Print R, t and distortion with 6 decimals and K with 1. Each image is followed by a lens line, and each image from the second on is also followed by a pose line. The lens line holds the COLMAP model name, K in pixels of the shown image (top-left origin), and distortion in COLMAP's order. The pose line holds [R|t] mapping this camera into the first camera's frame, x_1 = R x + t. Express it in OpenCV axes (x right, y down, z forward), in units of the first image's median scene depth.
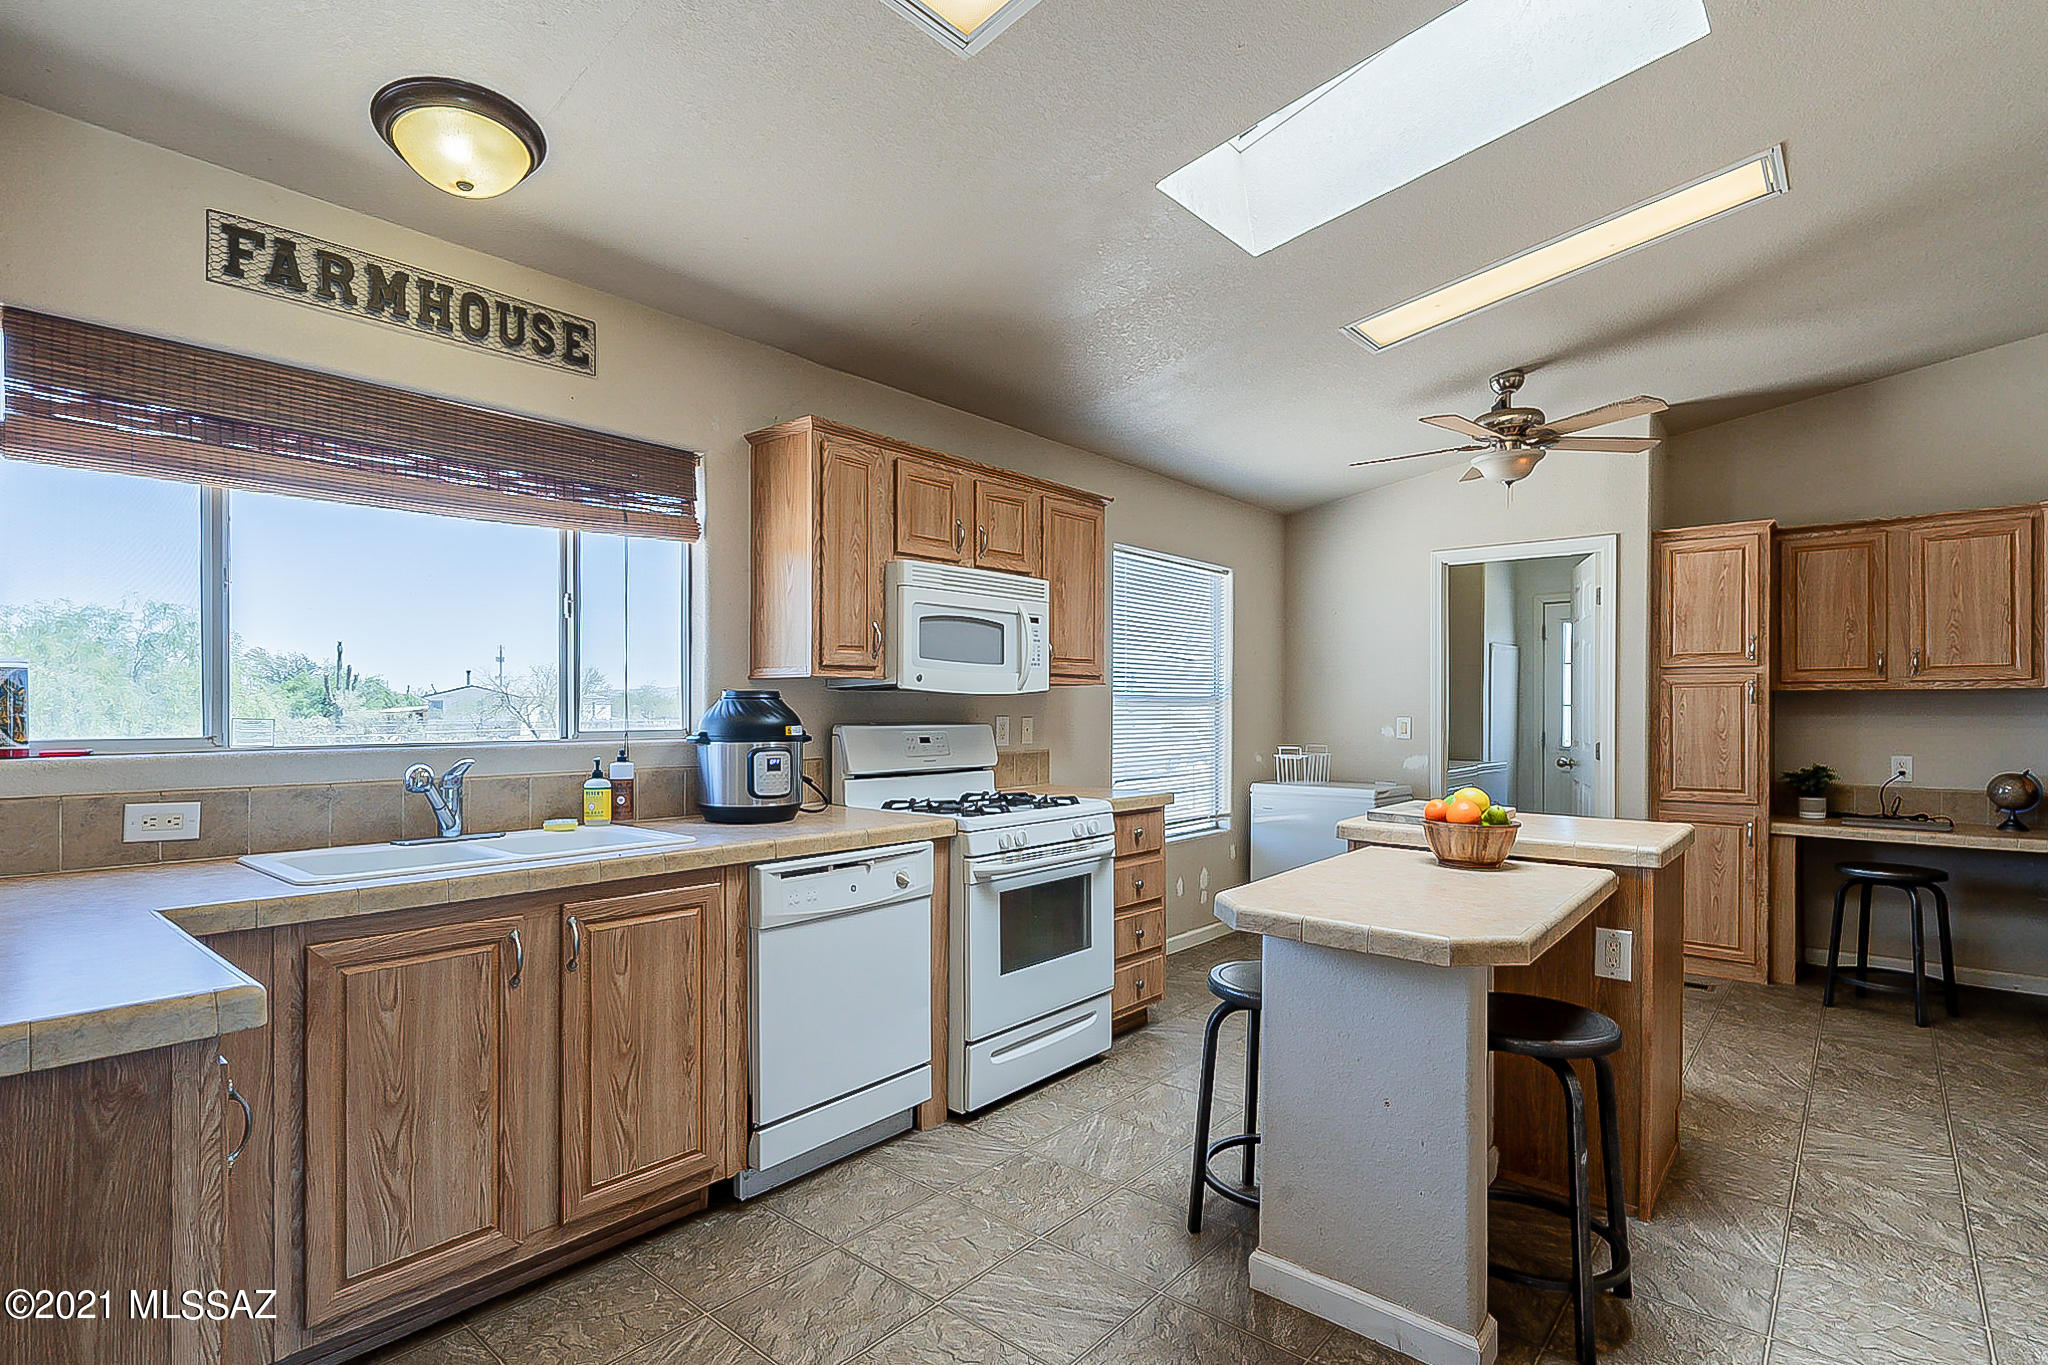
lens RADIAL K [[1017.4, 0, 996.3], [0, 1017.4, 724.5], [0, 0, 1]] dist [0.010413, 0.000471]
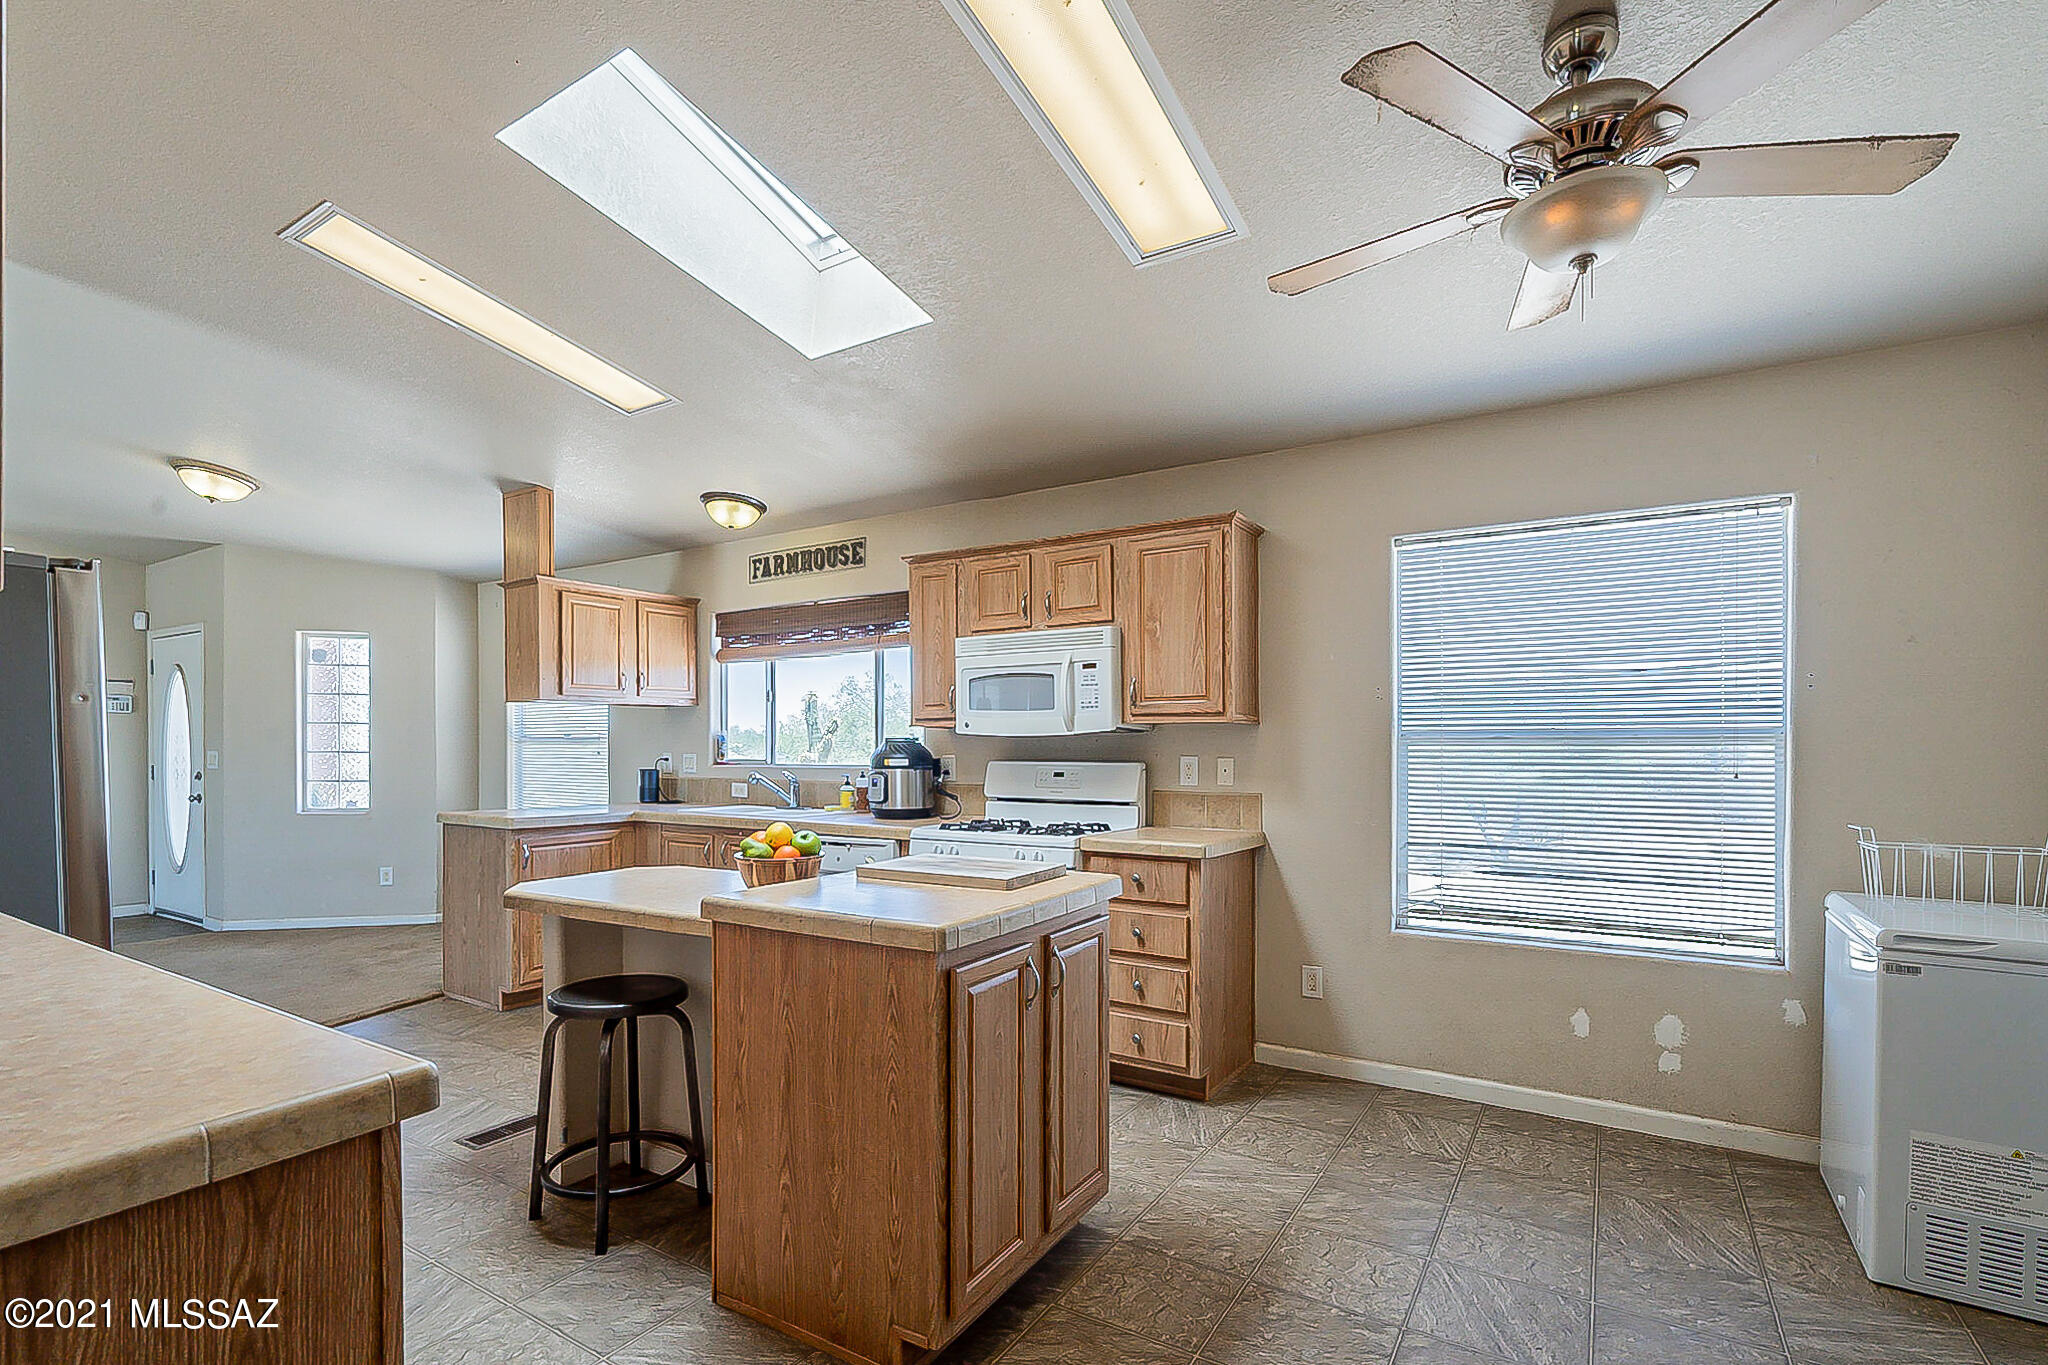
lens RADIAL K [[933.1, 0, 981.2], [0, 933.1, 777.8], [0, 0, 1]] dist [-0.003952, -0.000206]
pose [[0.141925, 0.028520, -0.989466, 1.132417], [-0.018981, 0.999479, 0.026086, -0.008925], [0.989695, 0.015079, 0.142393, 0.846413]]
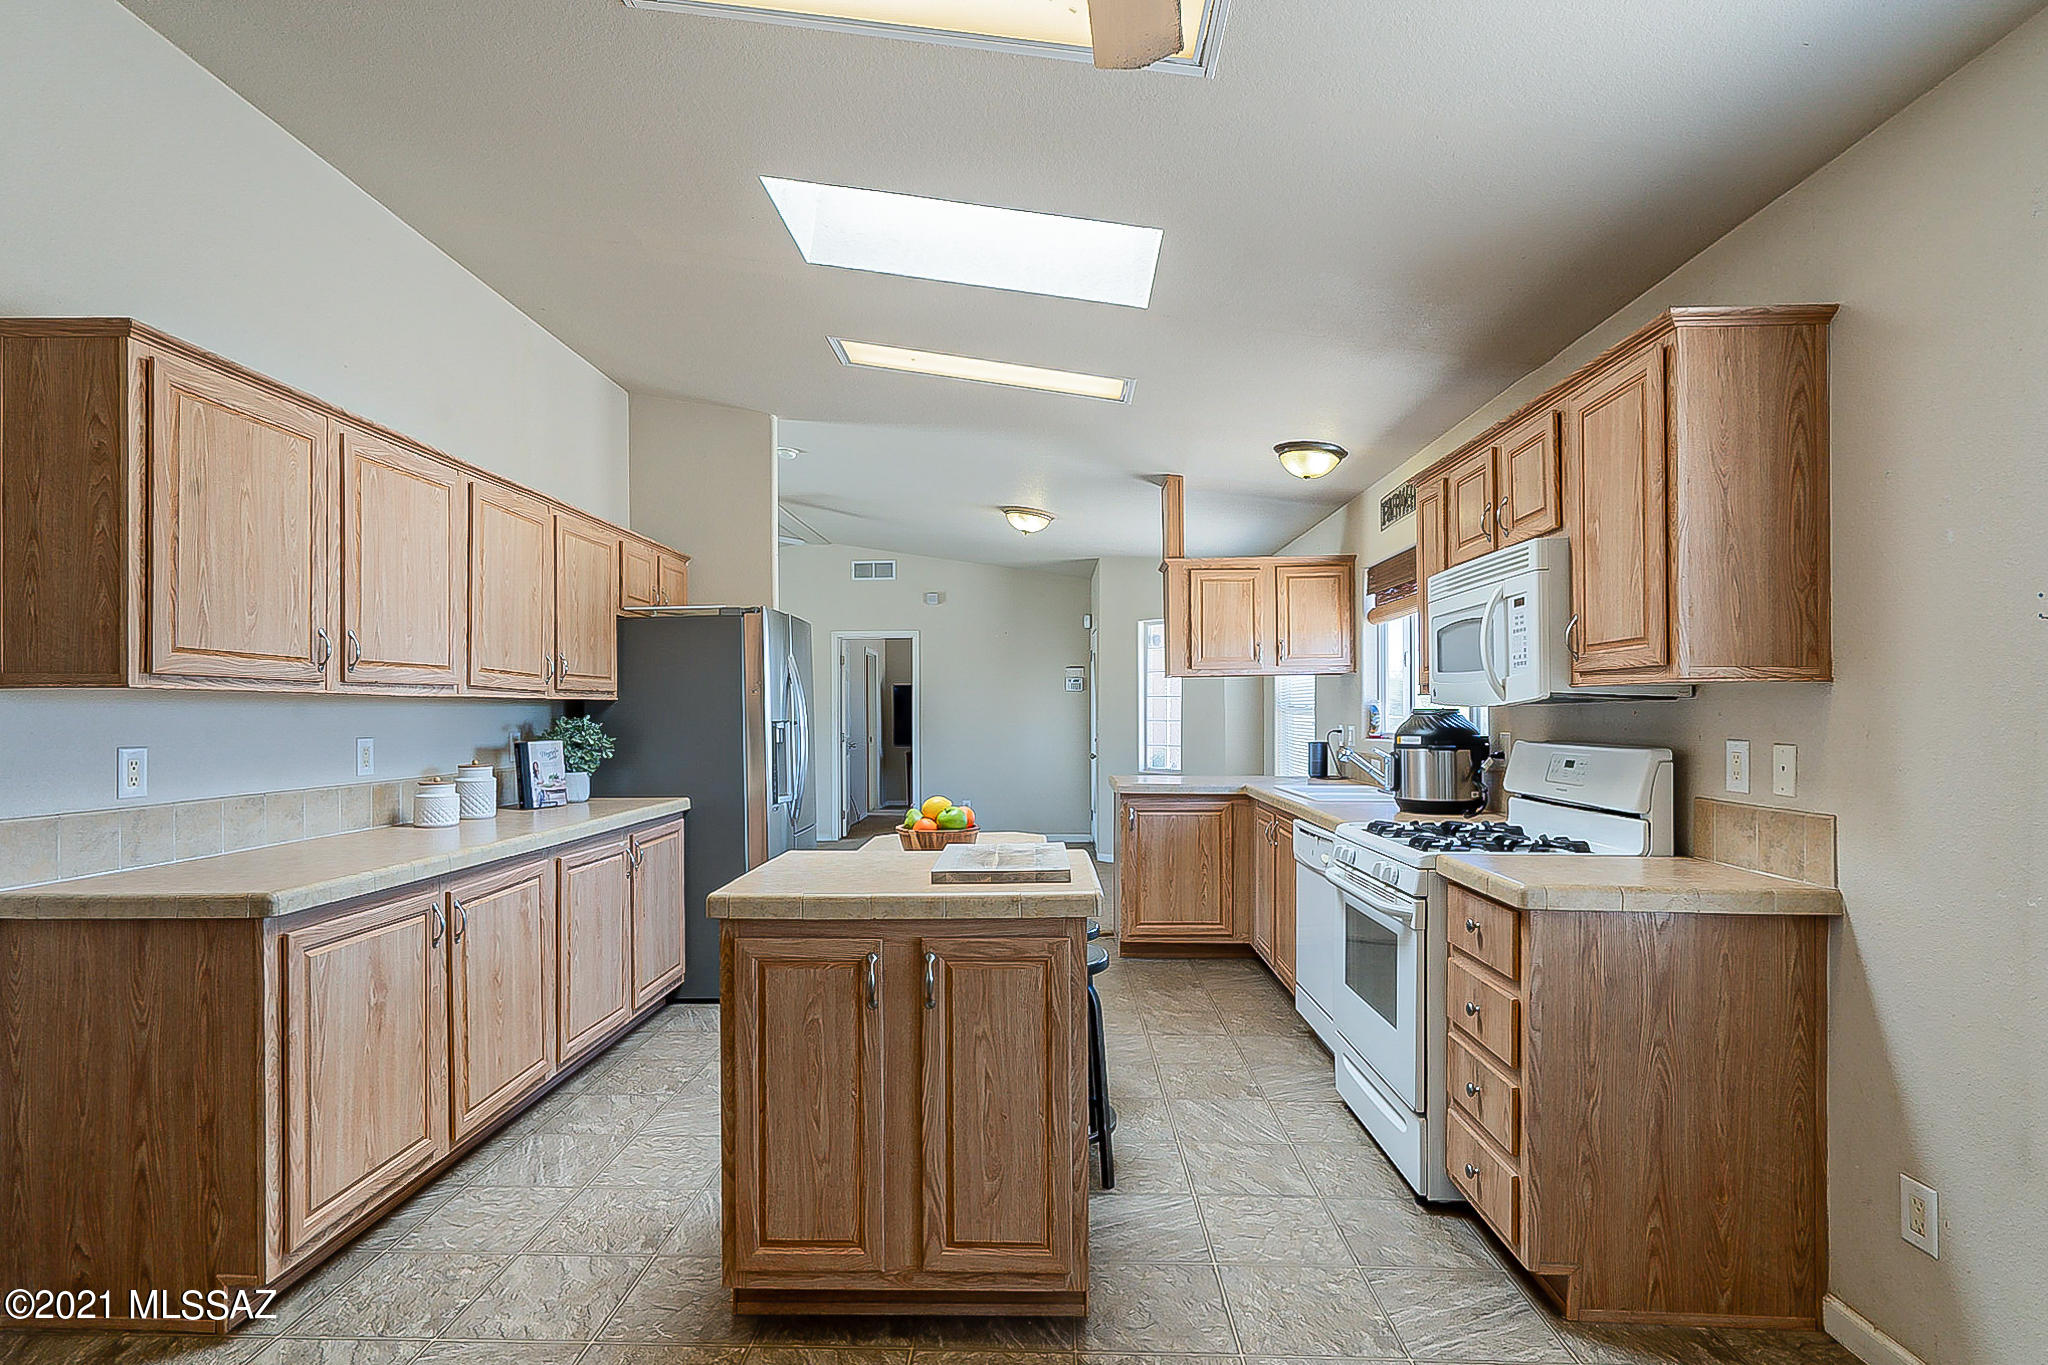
lens RADIAL K [[1017.4, 0, 1031.8], [0, 1017.4, 727.9], [0, 0, 1]] dist [0.010413, 0.000471]
pose [[-0.766642, 0.008608, -0.642017, 0.863415], [-0.011012, 0.999587, 0.026552, -0.032898], [0.641980, 0.027426, -0.766231, 1.507143]]
